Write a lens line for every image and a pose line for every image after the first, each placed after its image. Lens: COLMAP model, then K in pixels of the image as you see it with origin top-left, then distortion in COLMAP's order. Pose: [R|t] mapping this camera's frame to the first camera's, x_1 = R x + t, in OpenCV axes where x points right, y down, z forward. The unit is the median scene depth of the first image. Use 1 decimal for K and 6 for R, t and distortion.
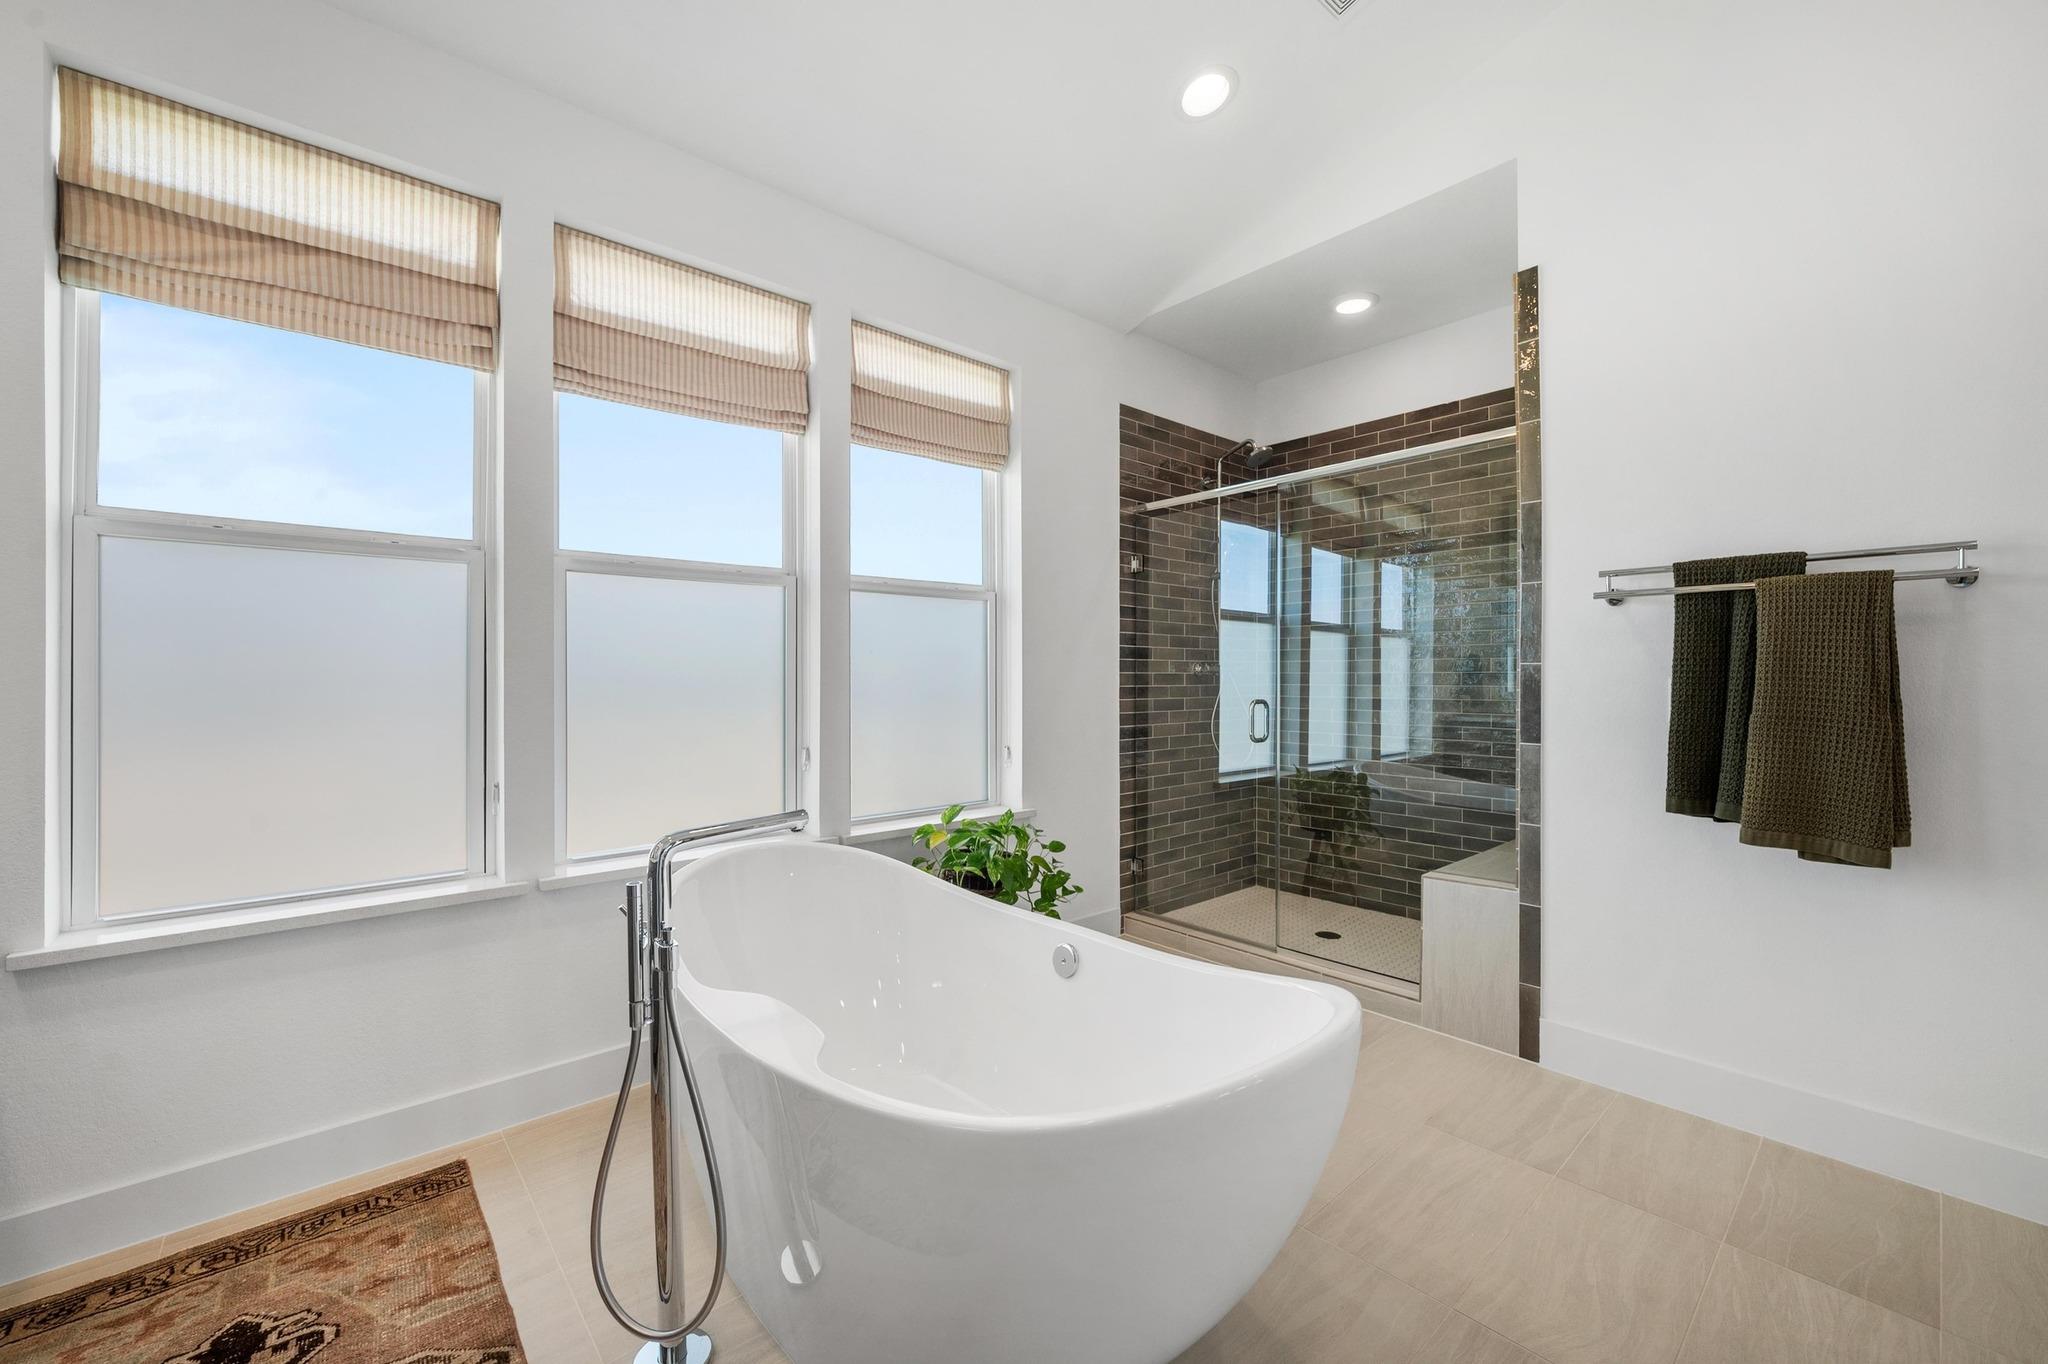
lens RADIAL K [[814.6, 0, 996.4], [0, 814.6, 666.7], [0, 0, 1]] dist [-0.007812, 0.000521]
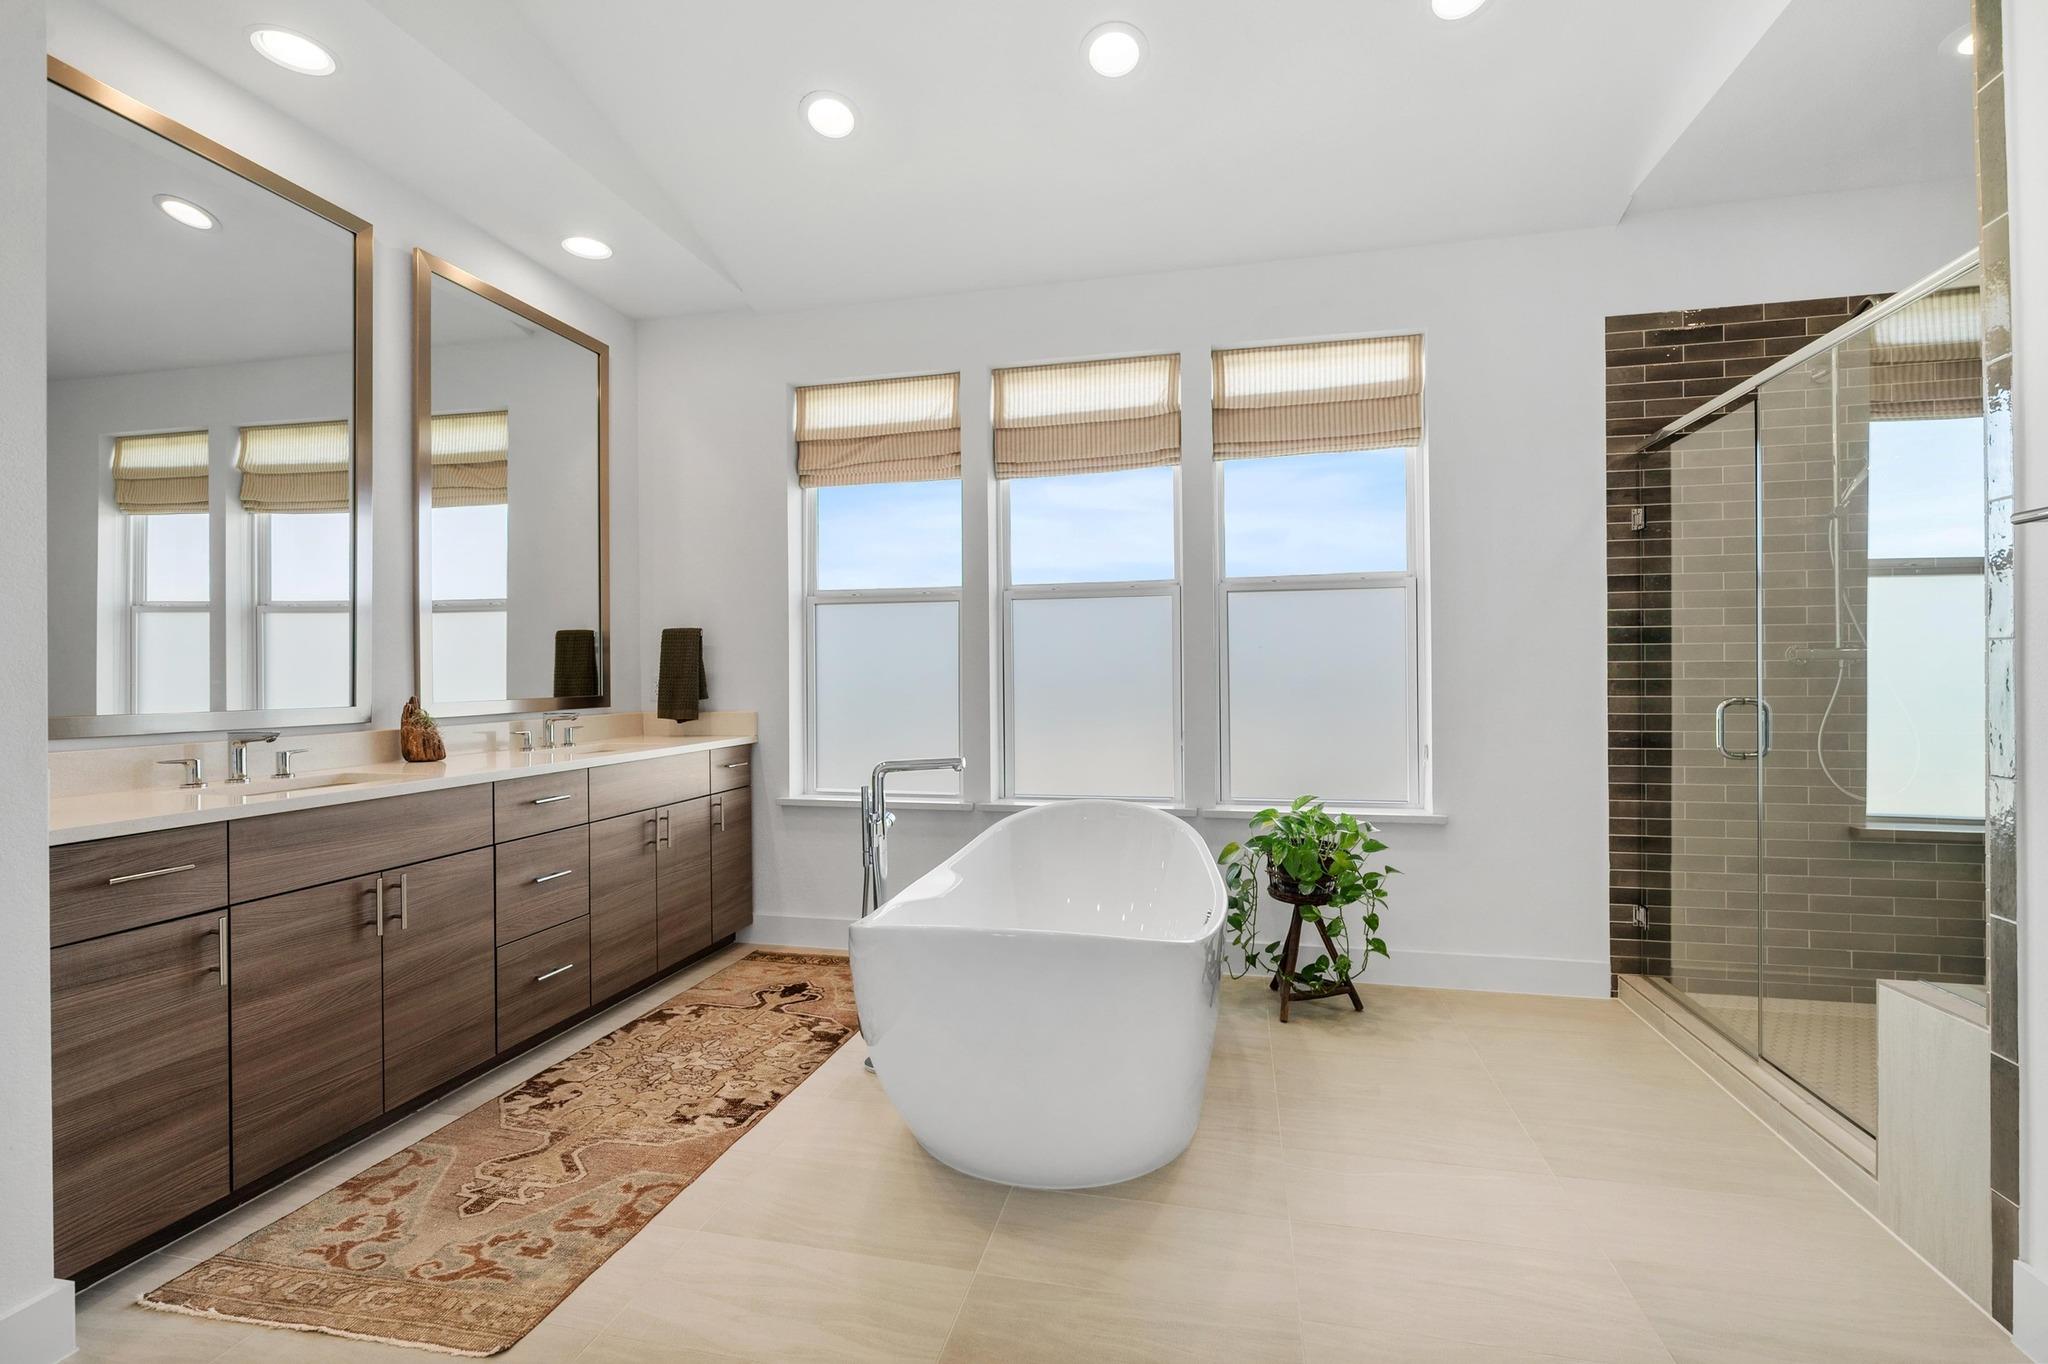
lens RADIAL K [[852.2, 0, 1069.8], [0, 852.2, 686.1], [0, 0, 1]] dist [-0.006043, -0.000033]
pose [[0.601974, -0.009645, -0.798458, 0.483894], [0.010309, 0.999938, -0.004306, 0.028441], [0.798449, -0.005640, 0.602036, 0.097159]]
